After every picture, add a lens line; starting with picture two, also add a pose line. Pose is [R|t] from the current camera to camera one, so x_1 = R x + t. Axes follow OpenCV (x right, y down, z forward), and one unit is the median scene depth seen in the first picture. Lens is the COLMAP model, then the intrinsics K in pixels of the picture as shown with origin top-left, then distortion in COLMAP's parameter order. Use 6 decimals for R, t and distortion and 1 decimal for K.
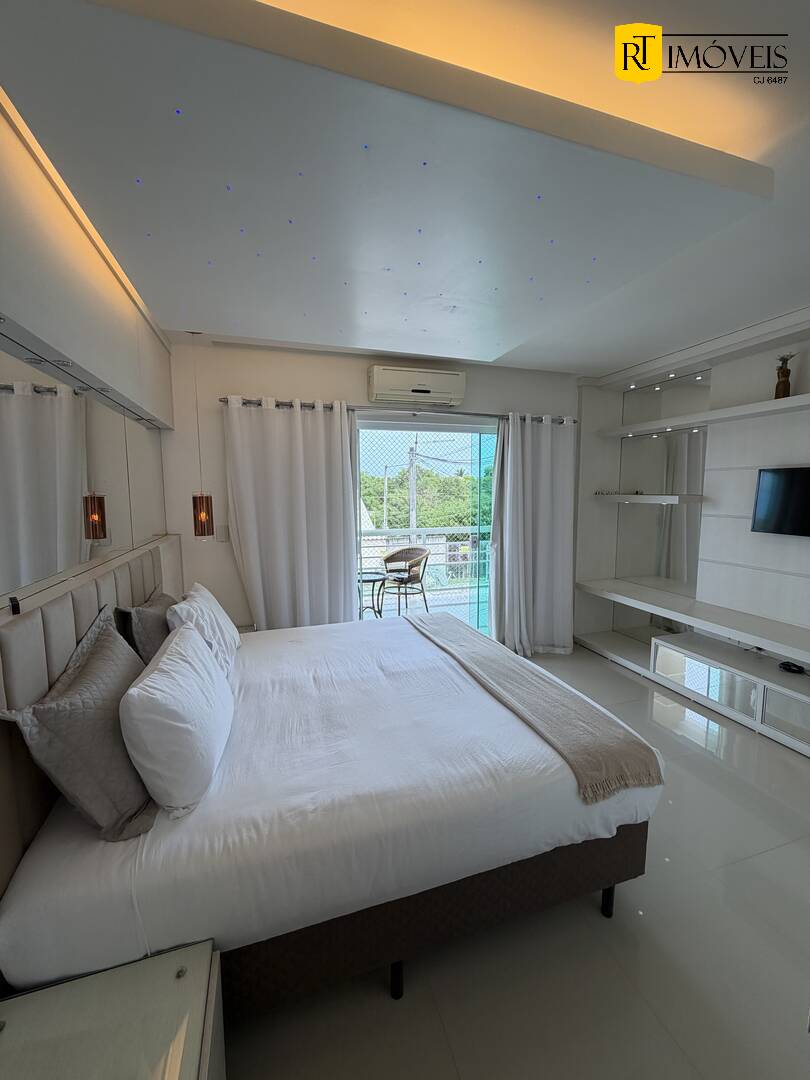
lens RADIAL K [[431.1, 0, 403.6], [0, 431.1, 535.5], [0, 0, 1]] dist [-0.002352, -0.000462]
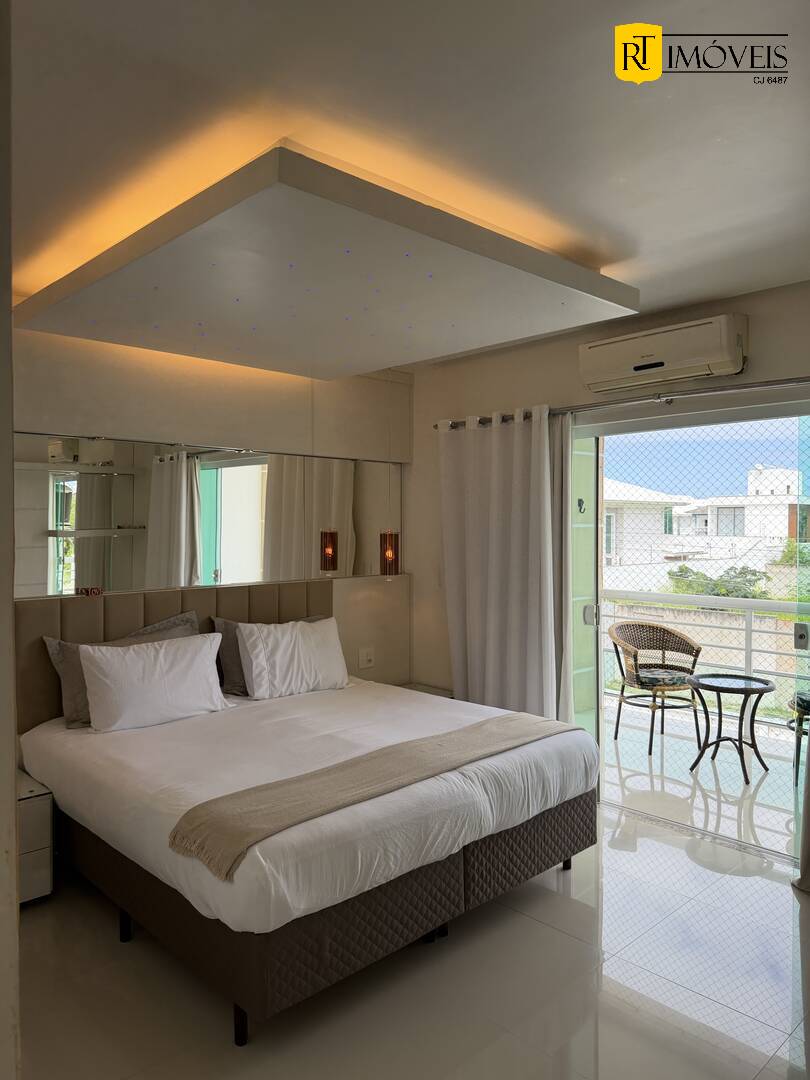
lens RADIAL K [[758.9, 0, 405.0], [0, 758.9, 540.0], [0, 0, 1]] dist [0.001224, -0.000939]
pose [[0.442354, 0.023482, -0.896533, 0.897613], [-0.091831, 0.995589, -0.019234, -0.041436], [0.892127, 0.090838, 0.442559, 0.257491]]
